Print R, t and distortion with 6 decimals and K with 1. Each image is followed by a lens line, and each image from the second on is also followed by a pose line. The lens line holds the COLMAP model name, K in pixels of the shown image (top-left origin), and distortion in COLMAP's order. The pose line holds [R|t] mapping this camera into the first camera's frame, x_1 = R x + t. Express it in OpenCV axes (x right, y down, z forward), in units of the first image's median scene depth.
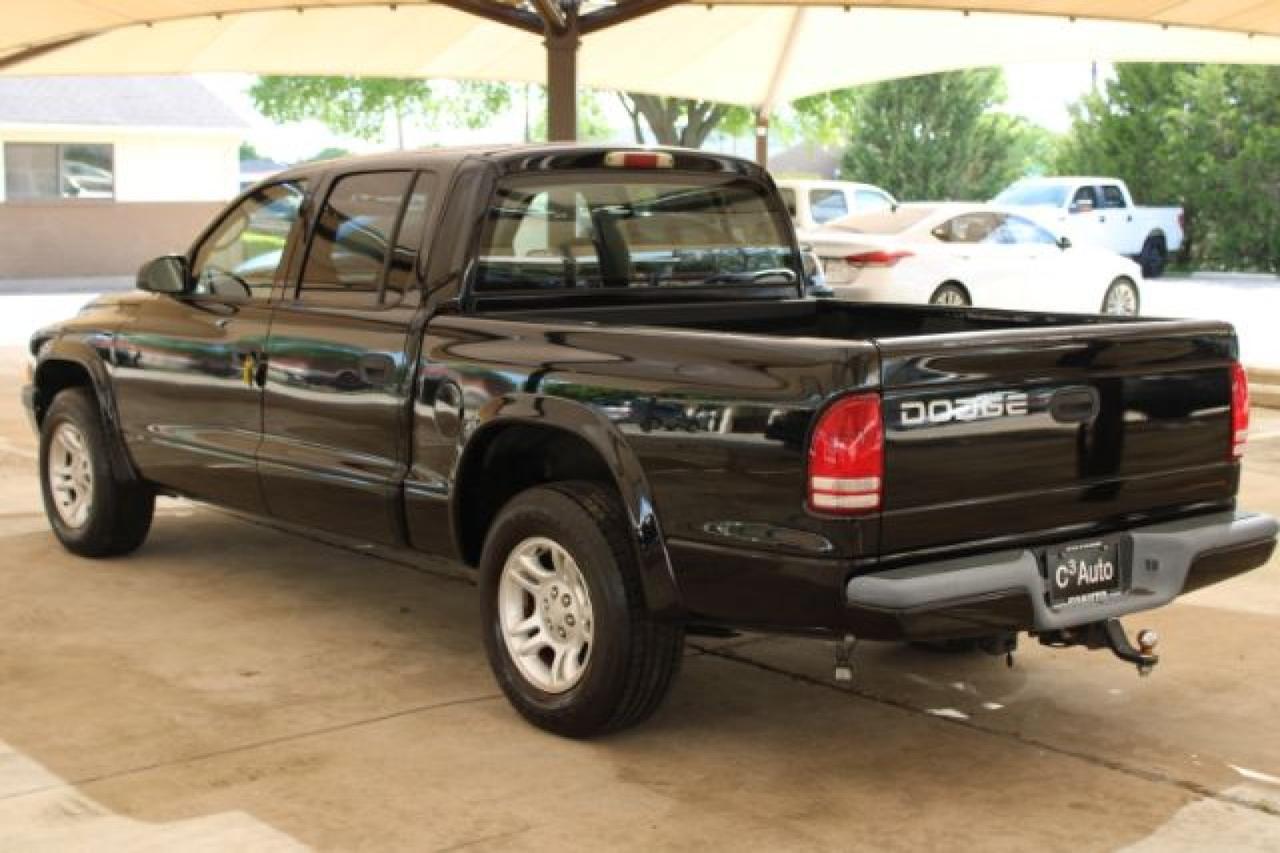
lens RADIAL K [[1827.3, 0, 635.7], [0, 1827.3, 415.7], [0, 0, 1]] dist [-0.004869, 0.000000]
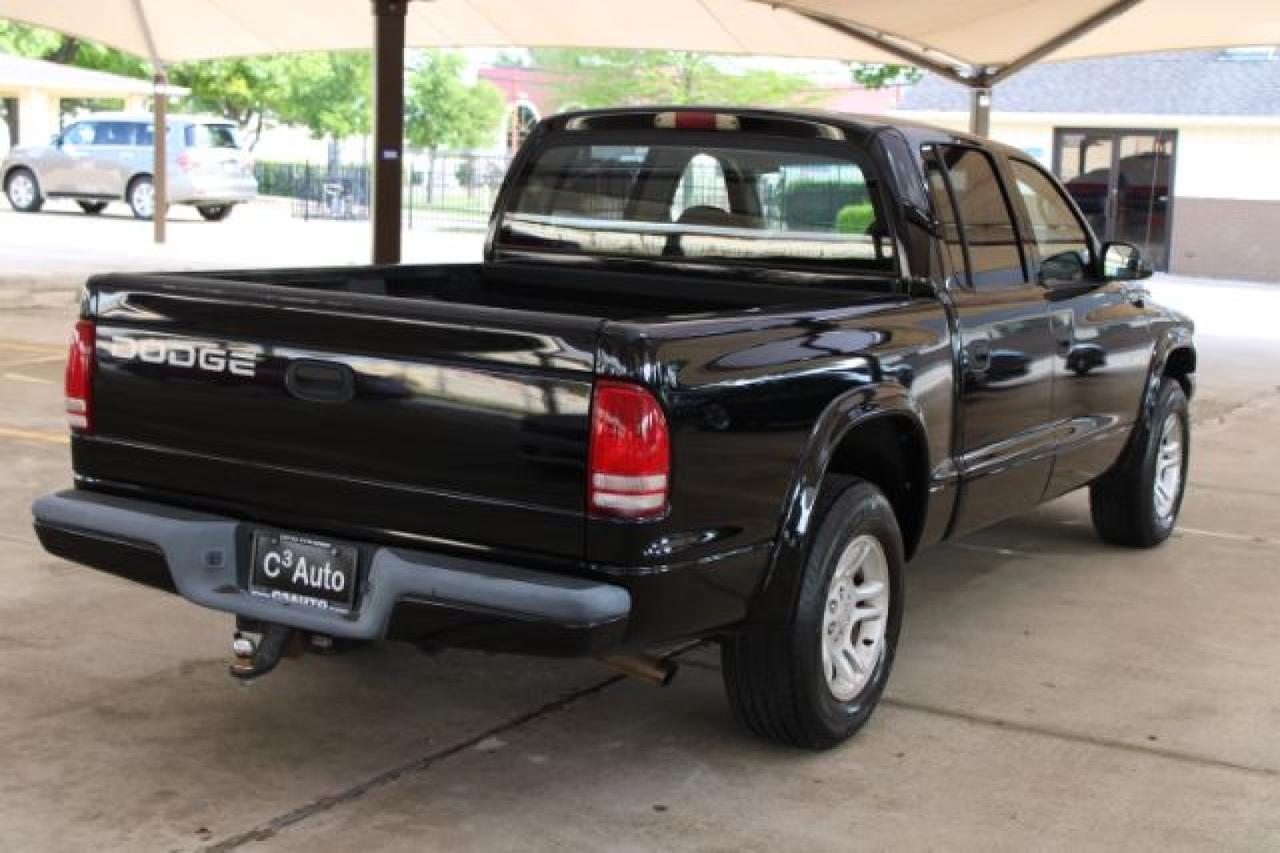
lens RADIAL K [[1827.3, 0, 633.1], [0, 1827.3, 429.9], [0, 0, 1]] dist [-0.004869, 0.000000]
pose [[0.378008, 0.146299, -0.914170, 1.101599], [-0.153987, 0.983616, 0.093739, -0.087746], [0.912906, 0.105336, 0.394343, 0.793497]]
